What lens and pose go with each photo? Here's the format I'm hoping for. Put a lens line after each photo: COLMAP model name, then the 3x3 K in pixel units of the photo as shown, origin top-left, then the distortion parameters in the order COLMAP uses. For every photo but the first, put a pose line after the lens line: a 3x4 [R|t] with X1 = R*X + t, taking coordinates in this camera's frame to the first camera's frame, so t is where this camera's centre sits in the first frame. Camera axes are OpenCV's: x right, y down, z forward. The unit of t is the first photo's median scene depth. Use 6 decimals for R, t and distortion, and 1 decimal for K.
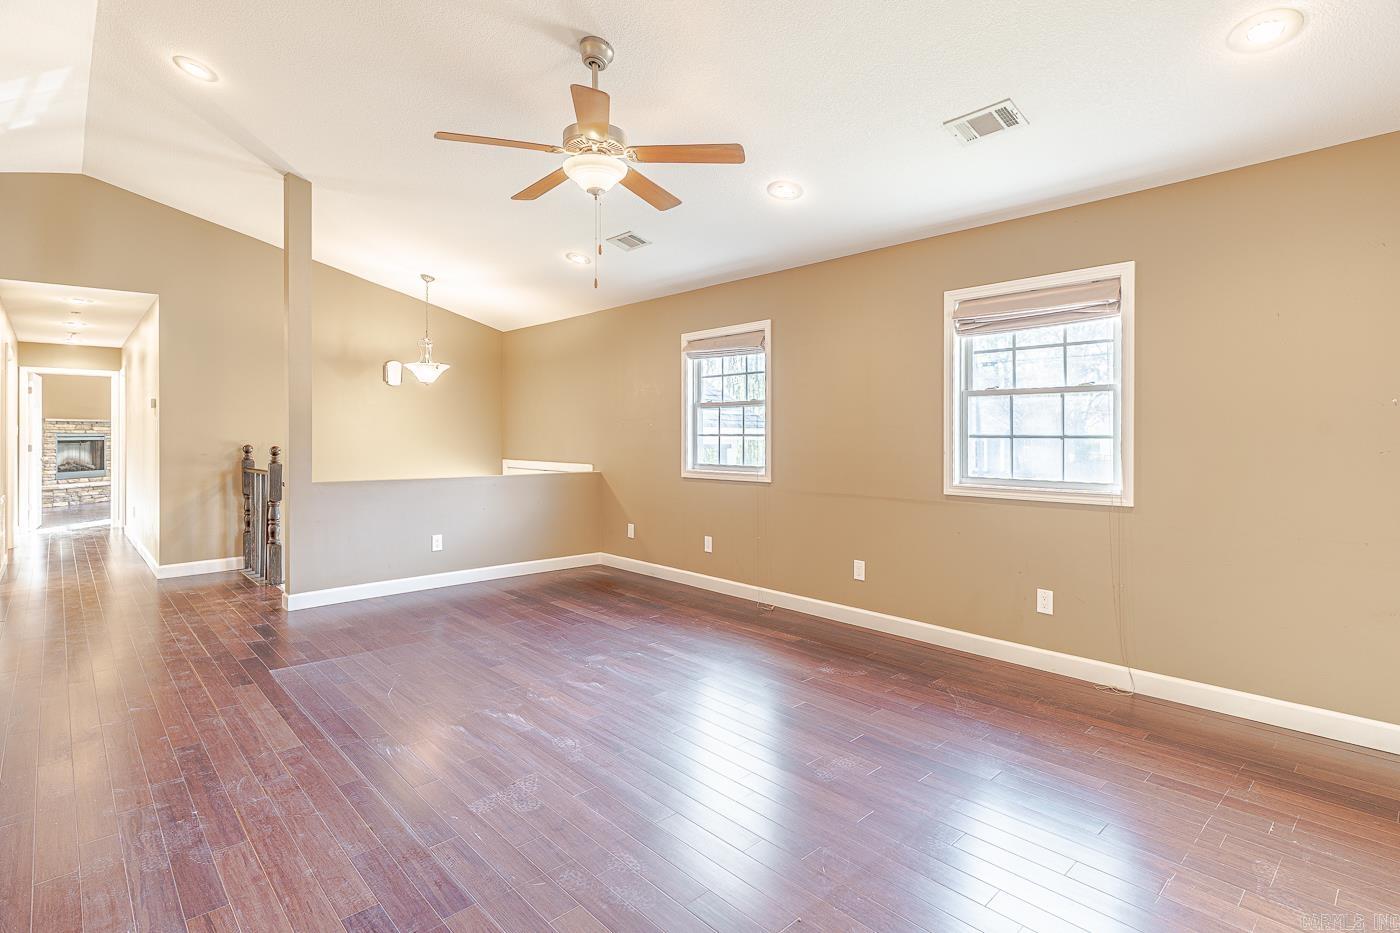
lens RADIAL K [[674.2, 0, 687.3], [0, 674.2, 426.4], [0, 0, 1]] dist [0.005860, 0.000158]
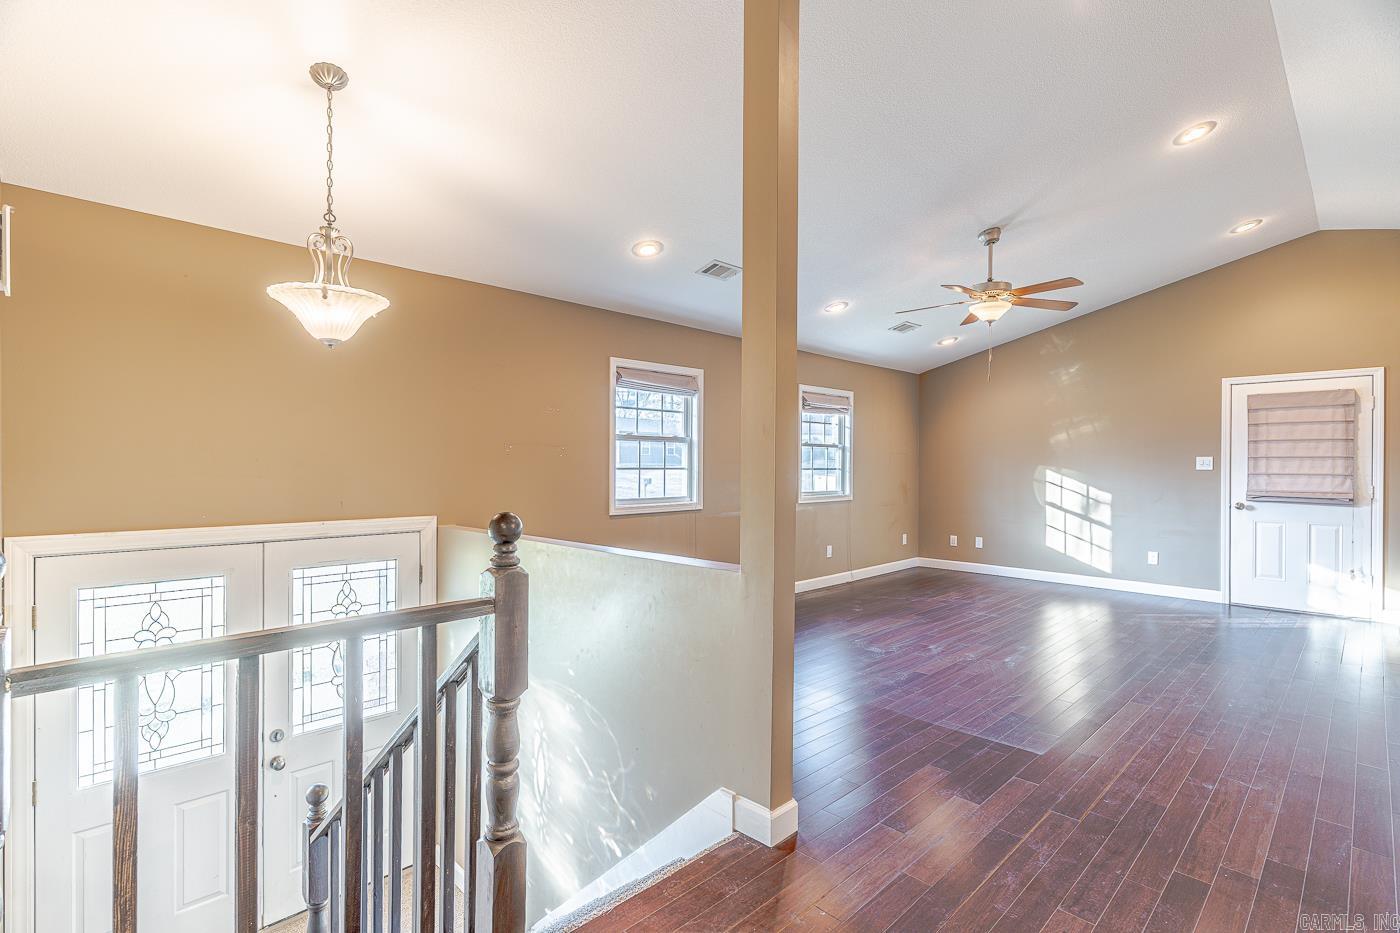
lens RADIAL K [[674.2, 0, 676.2], [0, 674.2, 462.2], [0, 0, 1]] dist [0.005860, 0.000158]
pose [[-0.014278, 0.001243, 0.999897, -1.410013], [-0.018146, 0.999834, -0.001502, 0.005946], [-0.999733, -0.018165, -0.014253, 1.427486]]
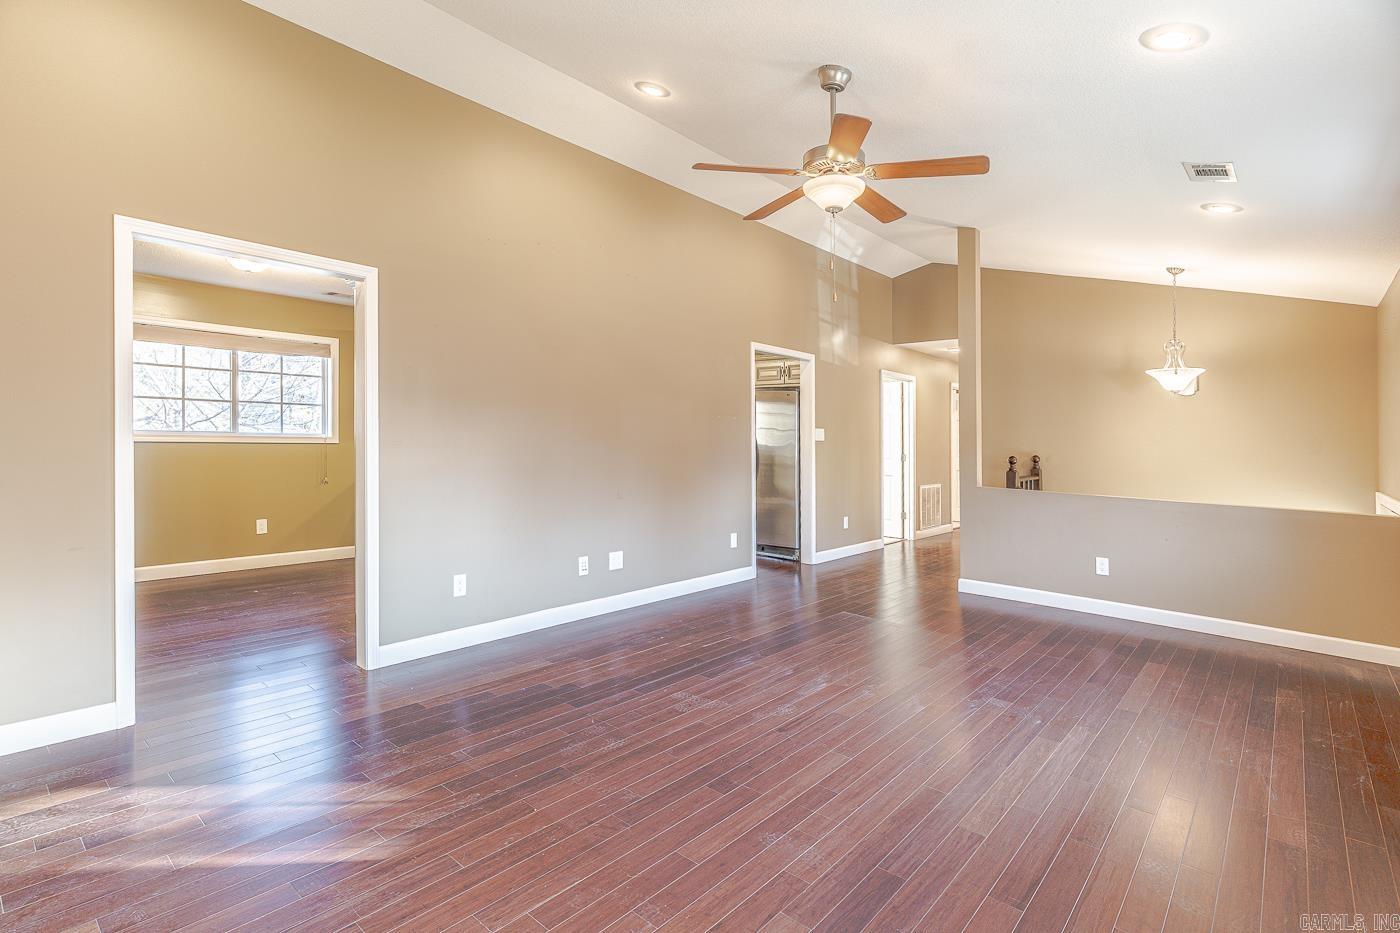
lens RADIAL K [[674.2, 0, 699.7], [0, 674.2, 459.4], [0, 0, 1]] dist [0.005860, 0.000158]
pose [[0.124285, 0.031403, -0.991750, 0.667445], [-0.011992, 0.999474, 0.030145, 0.014897], [0.992174, 0.008146, 0.124596, 0.527052]]
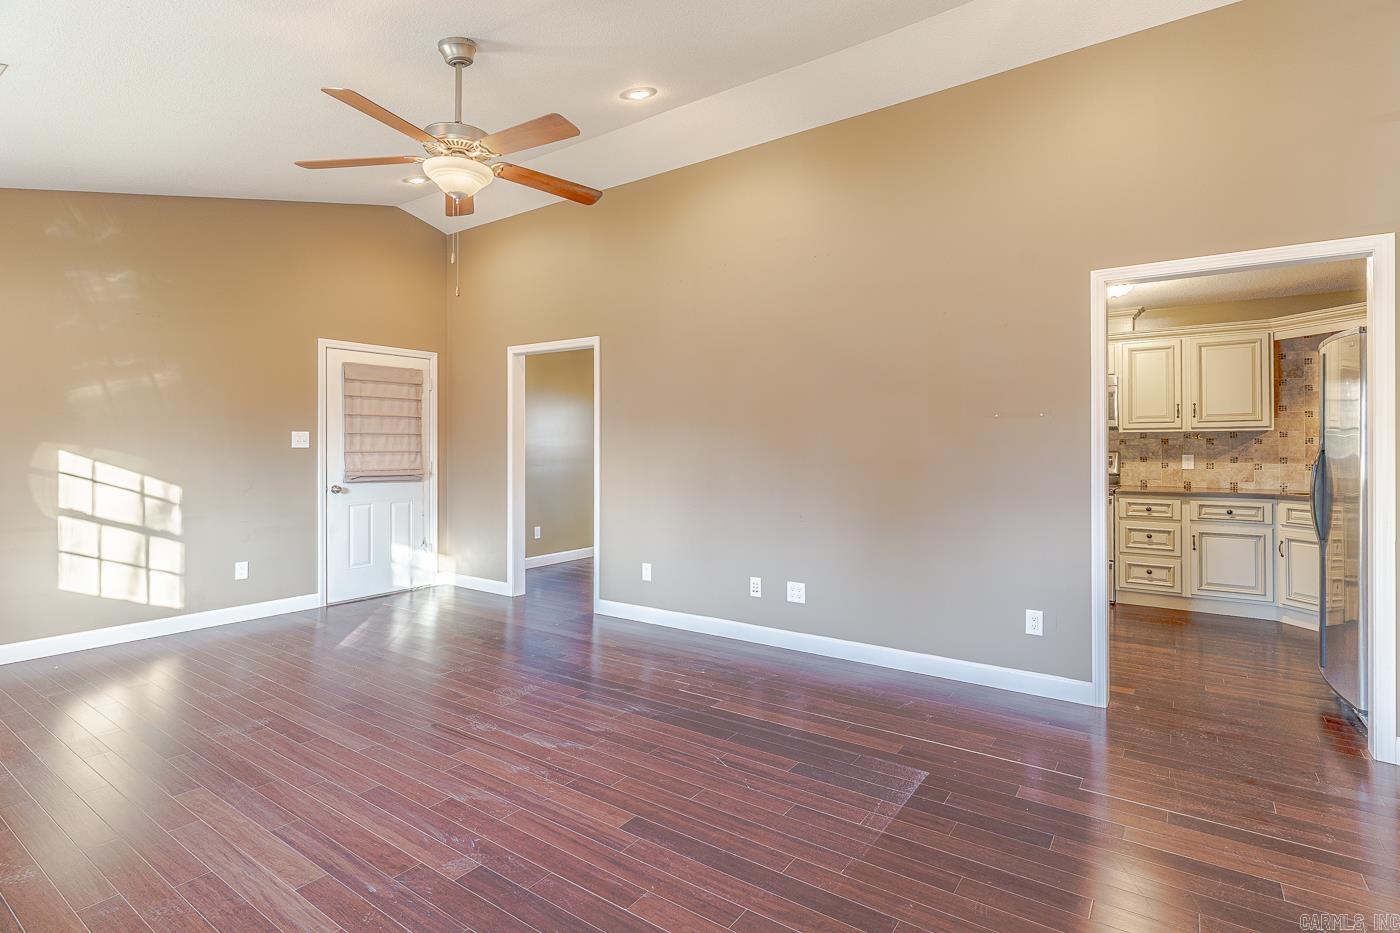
lens RADIAL K [[674.2, 0, 714.9], [0, 674.2, 447.0], [0, 0, 1]] dist [0.005860, 0.000158]
pose [[-0.969686, -0.001102, -0.244353, -0.202957], [0.001734, 0.999934, -0.011392, 0.013786], [0.244350, -0.011471, -0.969619, 1.608007]]
